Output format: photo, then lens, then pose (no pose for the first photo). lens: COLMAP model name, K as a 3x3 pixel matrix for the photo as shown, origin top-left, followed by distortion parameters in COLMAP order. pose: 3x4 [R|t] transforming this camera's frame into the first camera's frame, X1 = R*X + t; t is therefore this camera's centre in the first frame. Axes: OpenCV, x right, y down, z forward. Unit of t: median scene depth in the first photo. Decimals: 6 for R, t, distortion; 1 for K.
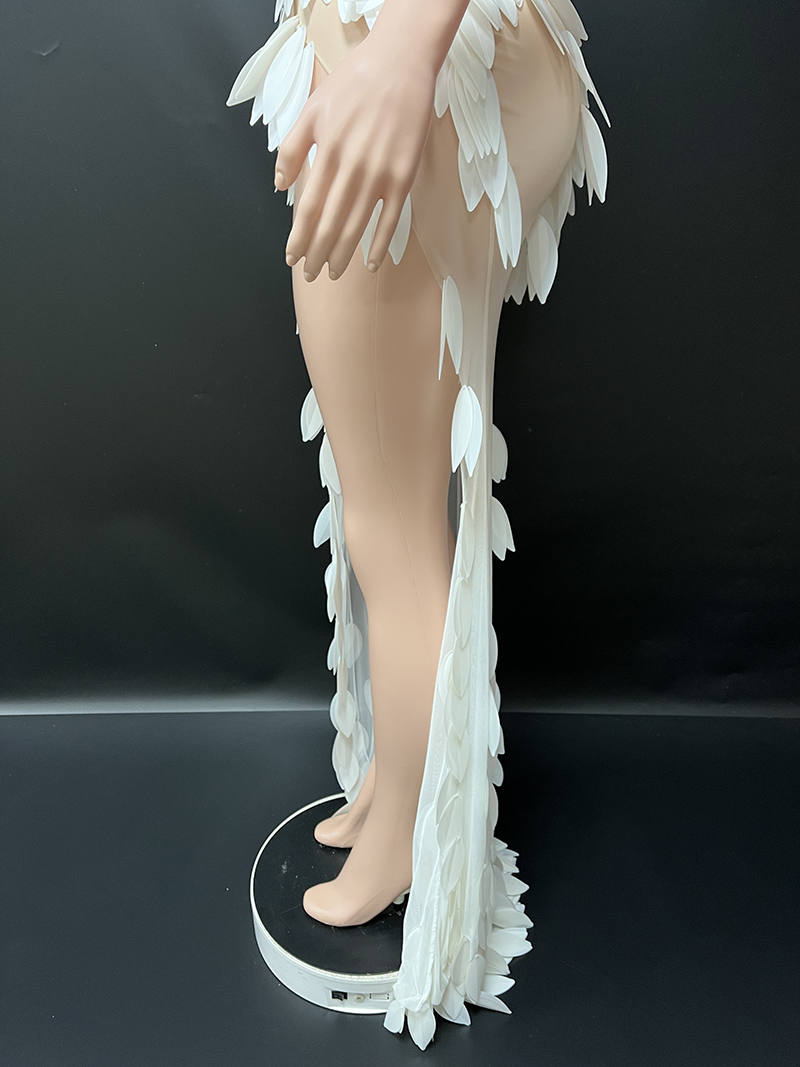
lens RADIAL K [[814.2, 0, 400.0], [0, 814.2, 533.5], [0, 0, 1]] dist [0.115909, -0.154255]
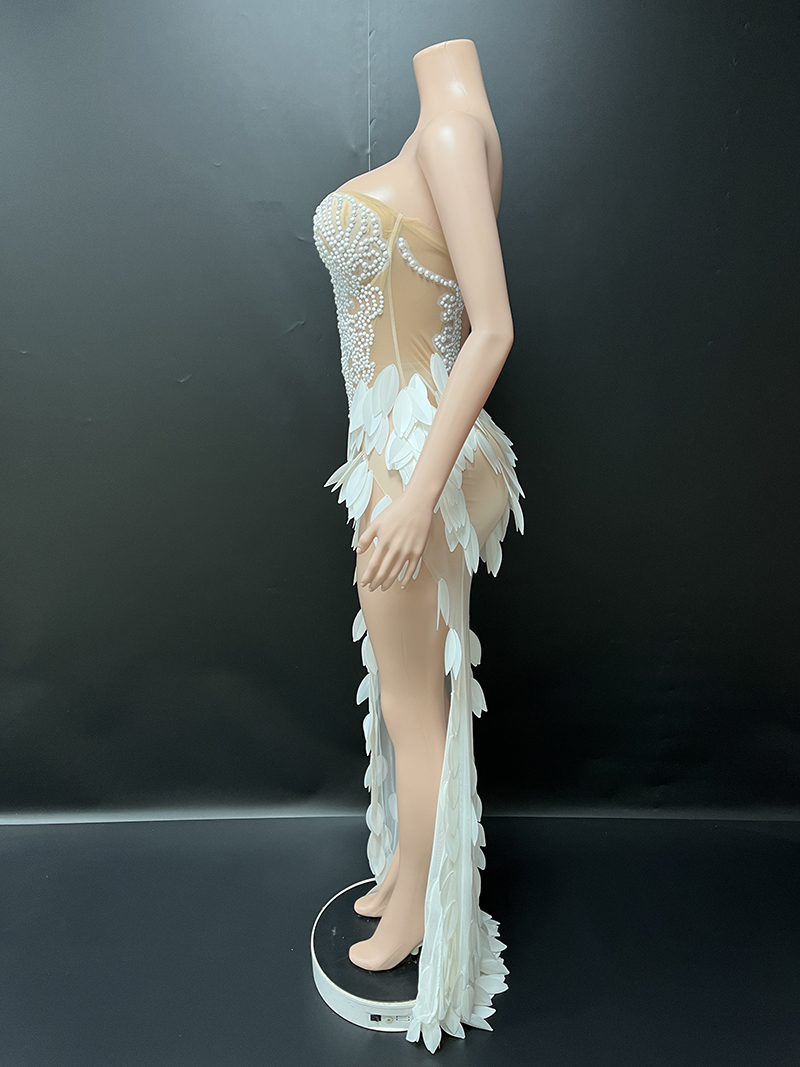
lens RADIAL K [[814.2, 0, 400.0], [0, 814.2, 533.5], [0, 0, 1]] dist [0.115909, -0.154255]
pose [[0.999967, -0.008113, -0.000559, -0.022573], [0.007995, 0.993302, -0.115267, -0.128642], [0.001490, 0.115258, 0.993334, -0.574795]]
